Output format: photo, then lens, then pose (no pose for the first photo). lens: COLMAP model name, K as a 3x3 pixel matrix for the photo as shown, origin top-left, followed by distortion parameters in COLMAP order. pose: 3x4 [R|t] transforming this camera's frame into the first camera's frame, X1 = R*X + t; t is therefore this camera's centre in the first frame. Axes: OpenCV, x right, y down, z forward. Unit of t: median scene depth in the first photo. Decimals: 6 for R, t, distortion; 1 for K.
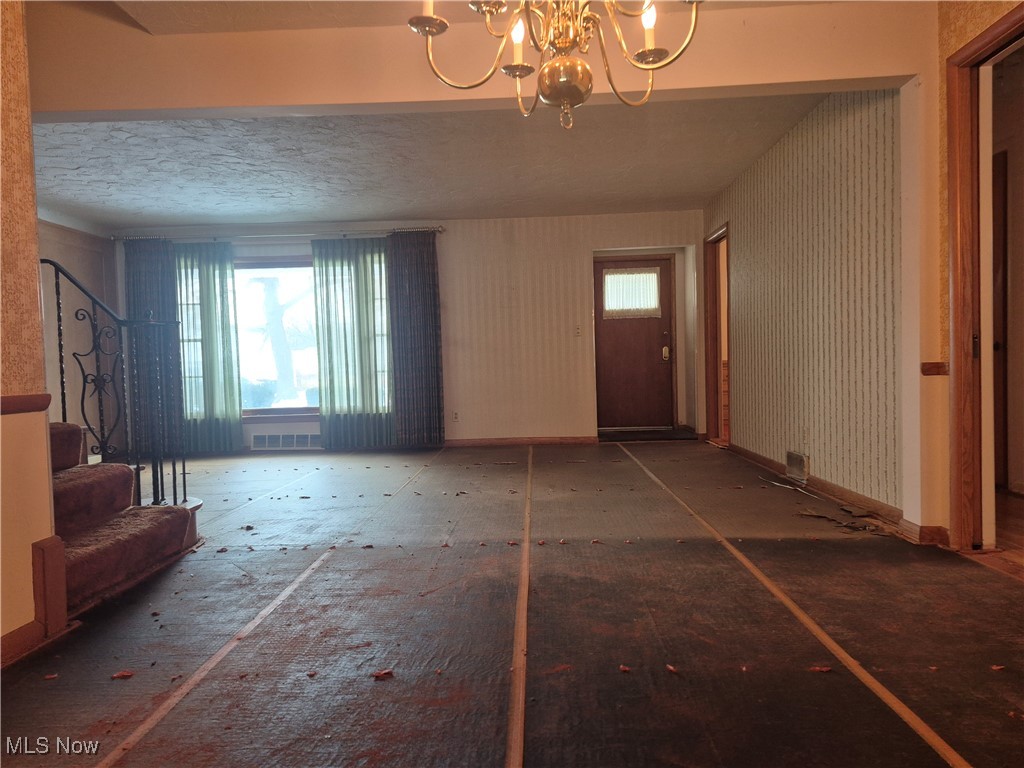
lens RADIAL K [[696.1, 0, 508.0], [0, 696.1, 384.6], [0, 0, 1]] dist [0.114140, -0.123808]
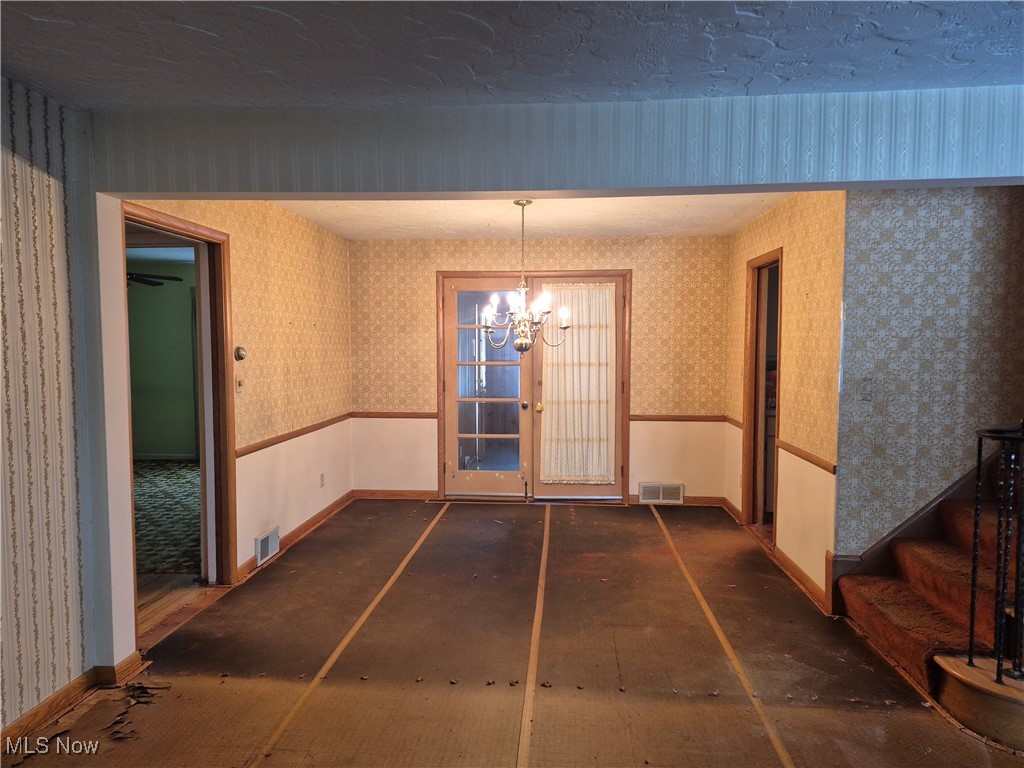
lens RADIAL K [[696.1, 0, 508.0], [0, 696.1, 384.6], [0, 0, 1]] dist [0.114140, -0.123808]
pose [[-0.998468, 0.027274, 0.048140, -0.000102], [0.031307, 0.995879, 0.085113, -0.103456], [-0.045620, 0.086490, -0.995208, 0.828438]]
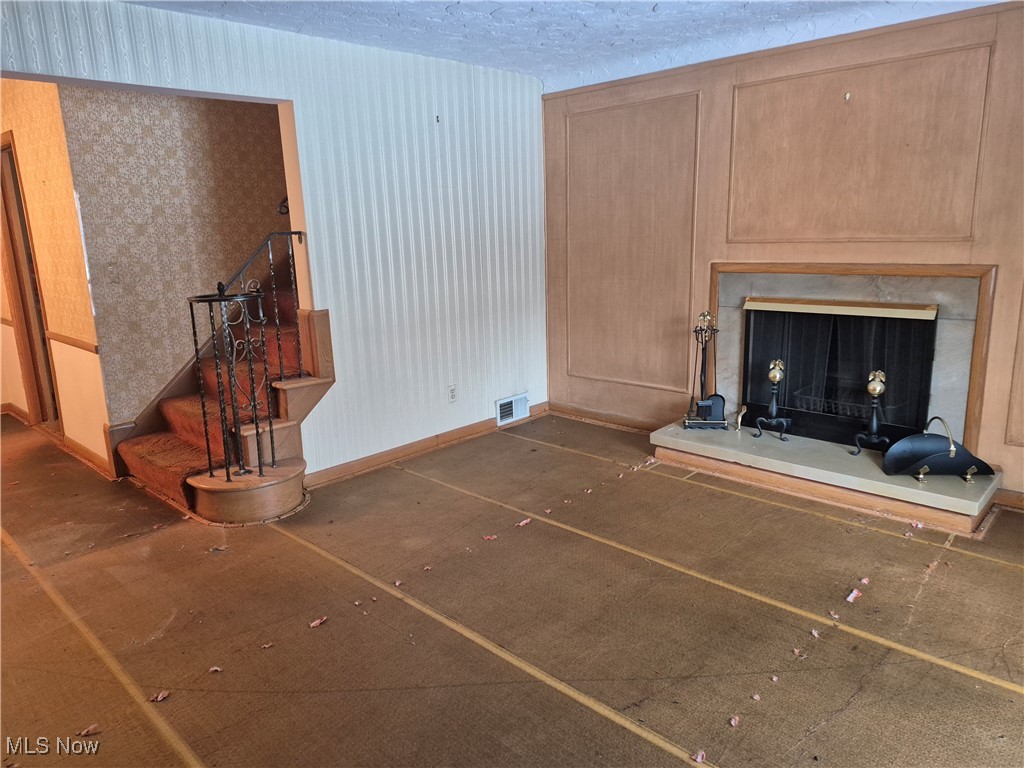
lens RADIAL K [[709.8, 0, 510.6], [0, 709.8, 375.3], [0, 0, 1]] dist [0.061554, -0.049703]
pose [[-0.674361, 0.202885, -0.709983, -0.022187], [0.033399, 0.968909, 0.245153, -0.099292], [0.737646, 0.141609, -0.660170, 0.921813]]
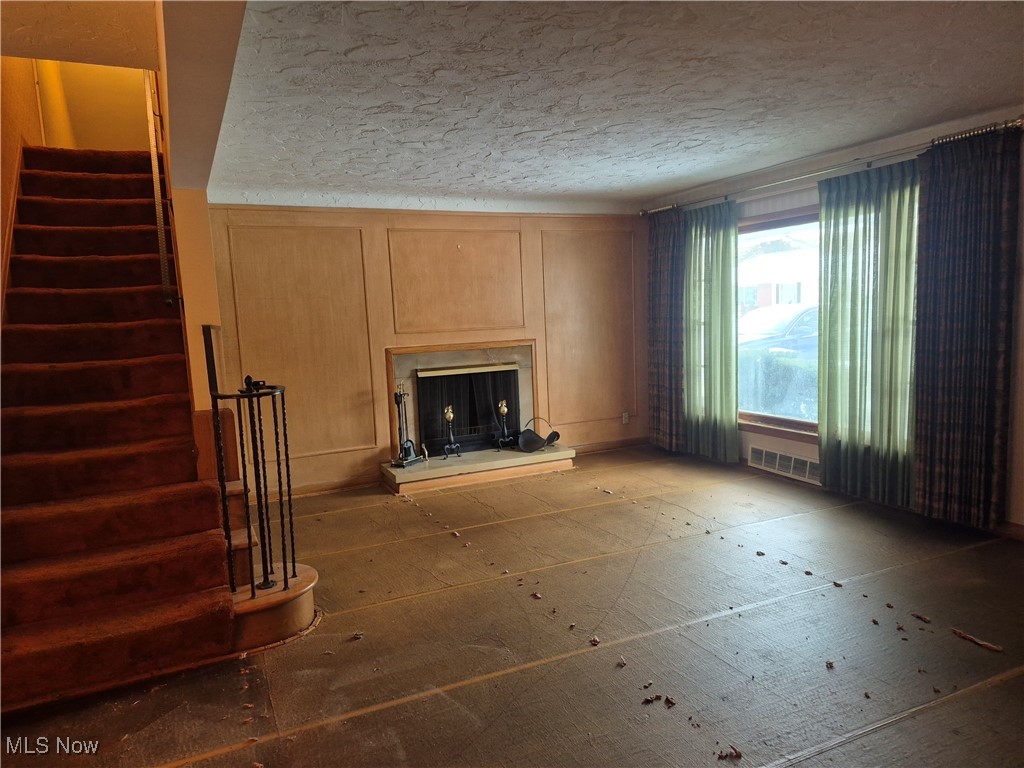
lens RADIAL K [[705.4, 0, 524.7], [0, 705.4, 386.5], [0, 0, 1]] dist [0.107467, -0.129309]
pose [[0.465477, 0.108964, -0.878327, 0.215069], [0.004237, 0.992107, 0.125325, -0.097021], [0.885050, -0.062057, 0.461341, 0.419171]]
